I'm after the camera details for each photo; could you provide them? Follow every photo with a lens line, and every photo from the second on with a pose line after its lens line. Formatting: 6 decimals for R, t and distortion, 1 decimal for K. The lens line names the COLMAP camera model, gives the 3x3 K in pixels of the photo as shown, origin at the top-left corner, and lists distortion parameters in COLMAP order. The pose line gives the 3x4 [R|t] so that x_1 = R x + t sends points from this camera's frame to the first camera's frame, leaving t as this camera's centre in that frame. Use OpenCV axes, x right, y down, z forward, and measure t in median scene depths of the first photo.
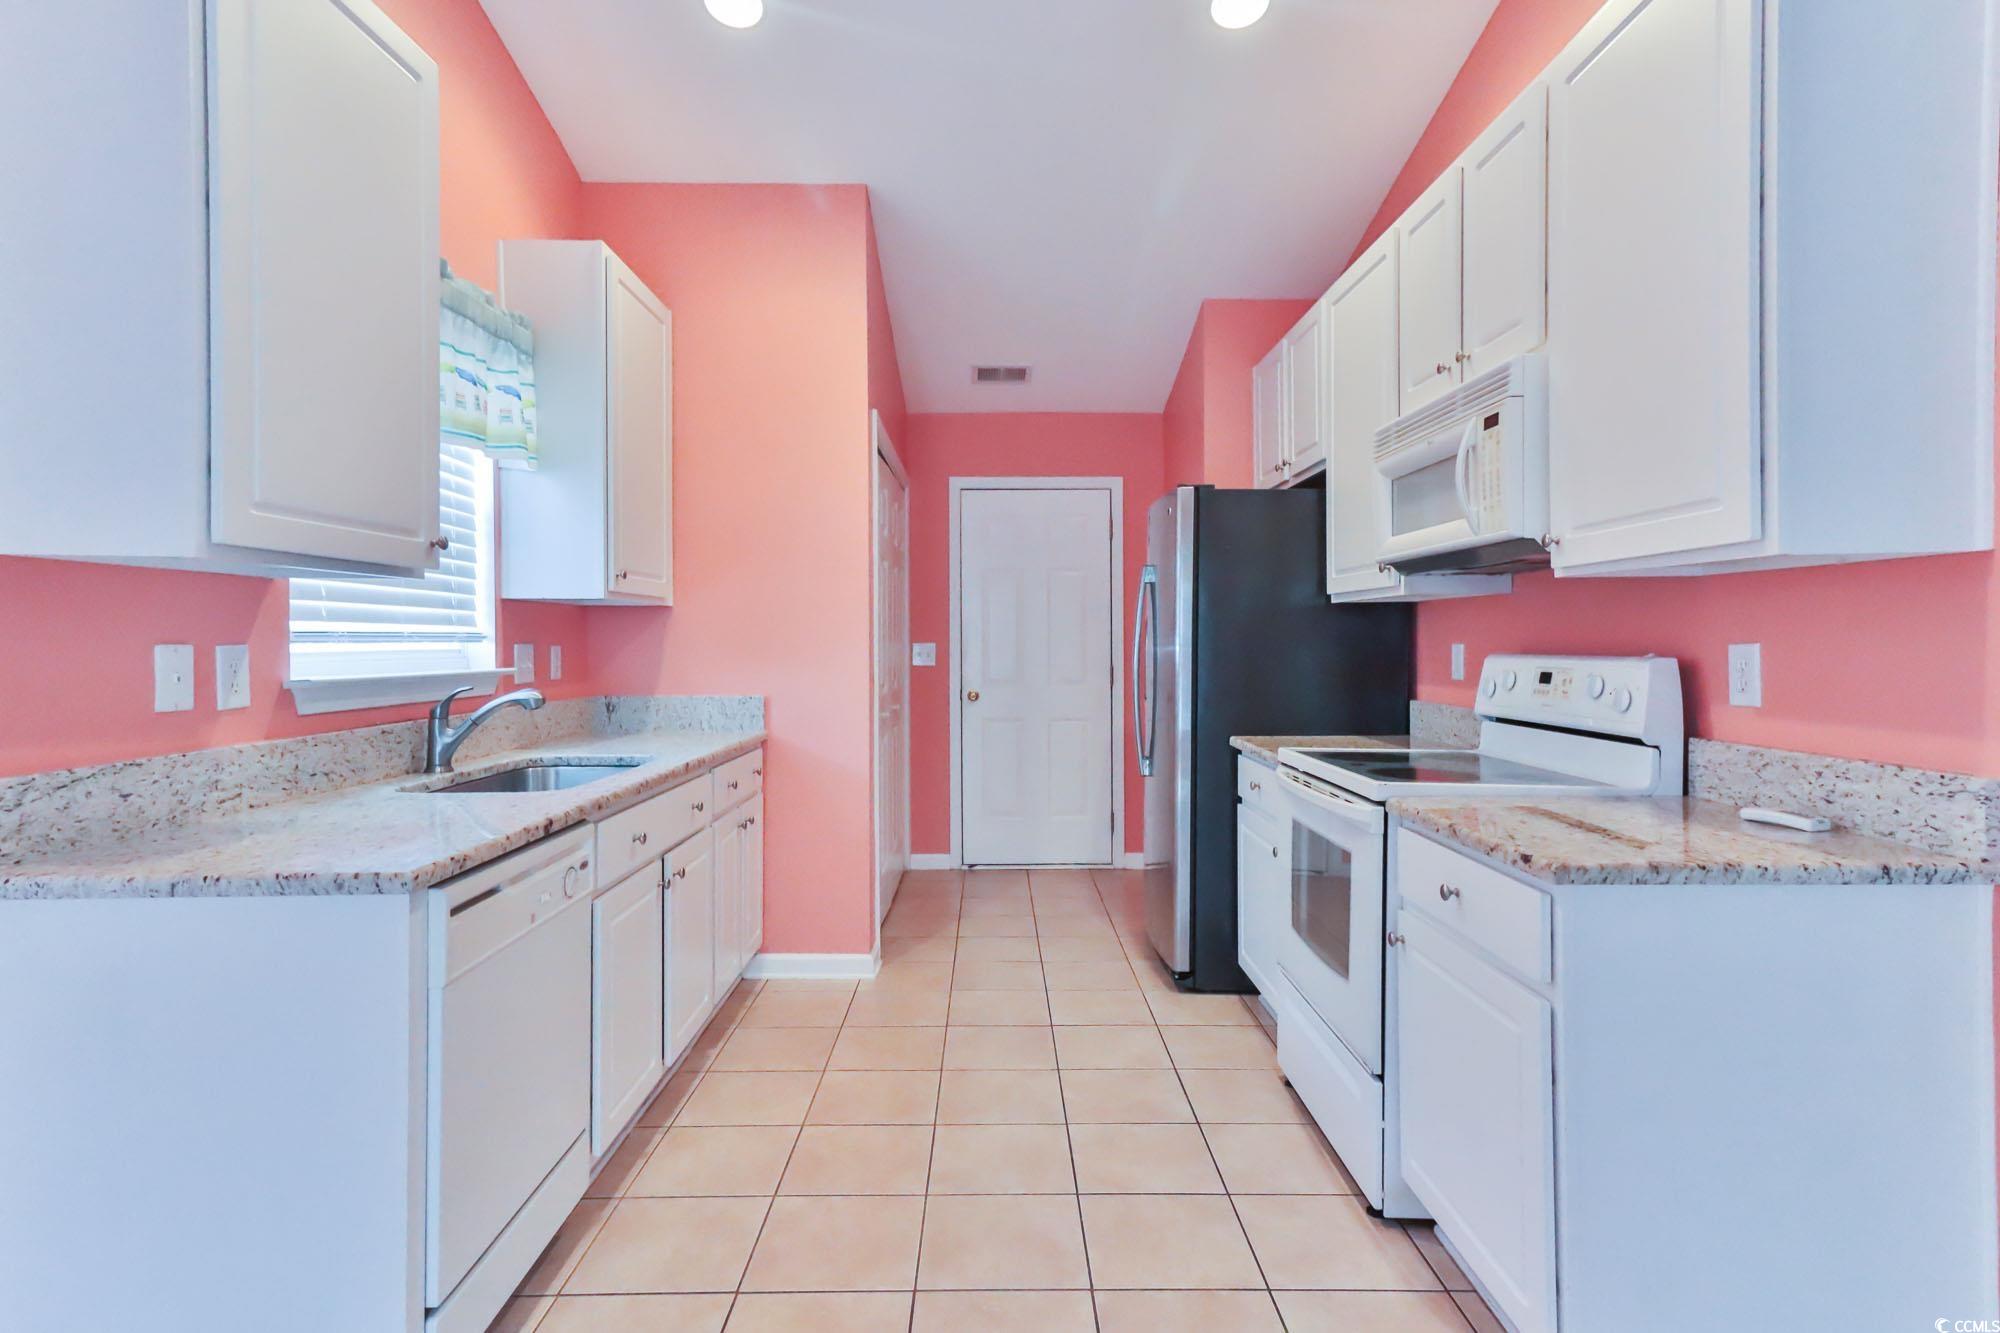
lens RADIAL K [[976.6, 0, 992.6], [0, 976.6, 648.3], [0, 0, 1]] dist [0.030924, -0.012442]
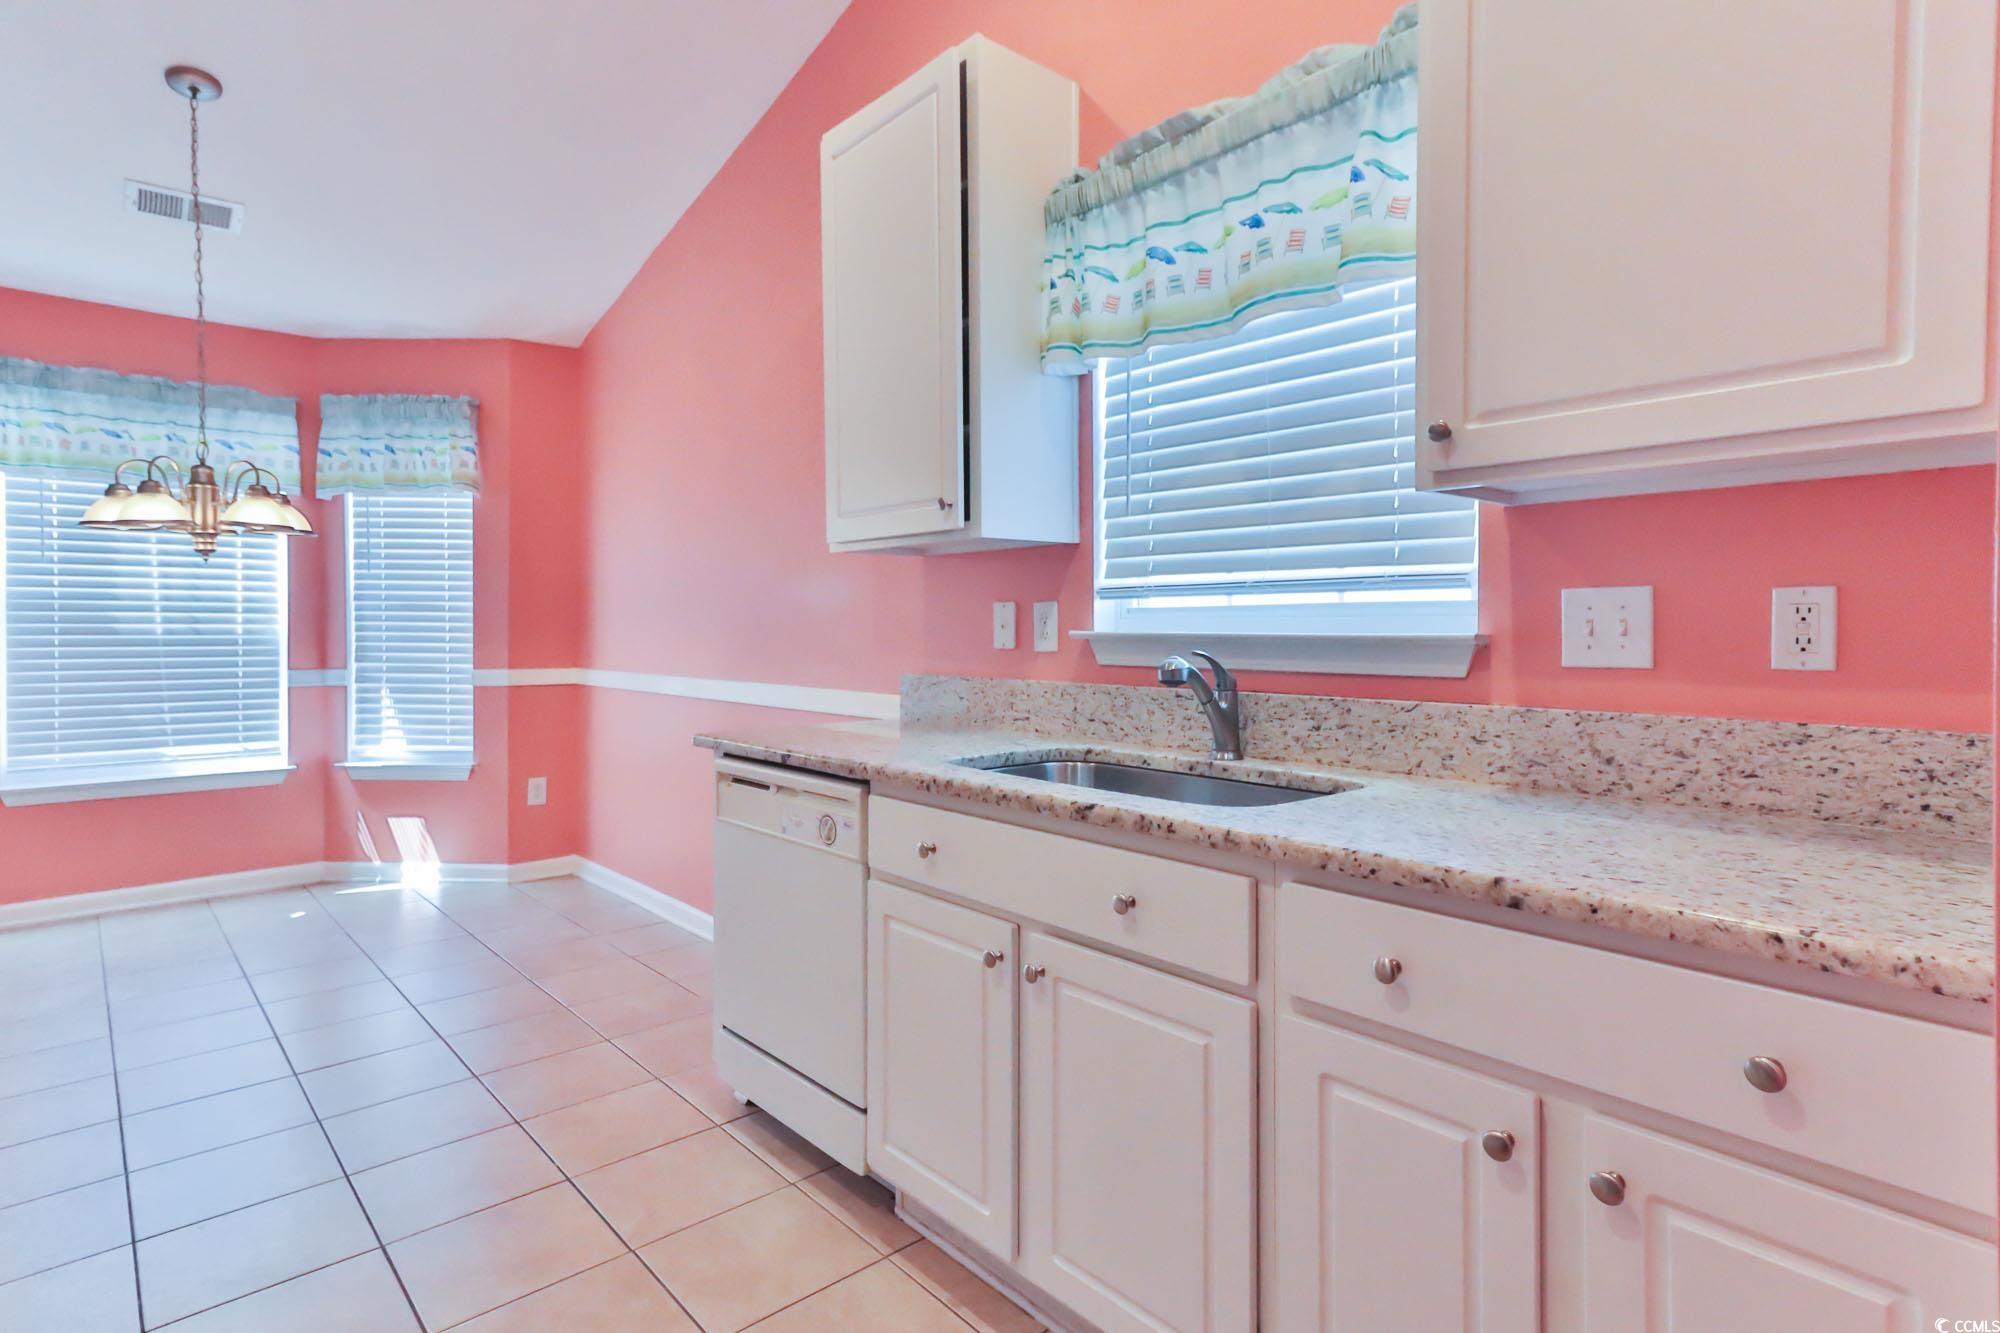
lens RADIAL K [[934.6, 0, 957.1], [0, 934.6, 636.6], [0, 0, 1]] dist [0.029475, 0.000146]
pose [[-0.746200, 0.012785, -0.665599, 0.111562], [0.001882, 0.999852, 0.017095, 0.018082], [0.665719, 0.011504, -0.746114, 1.682460]]
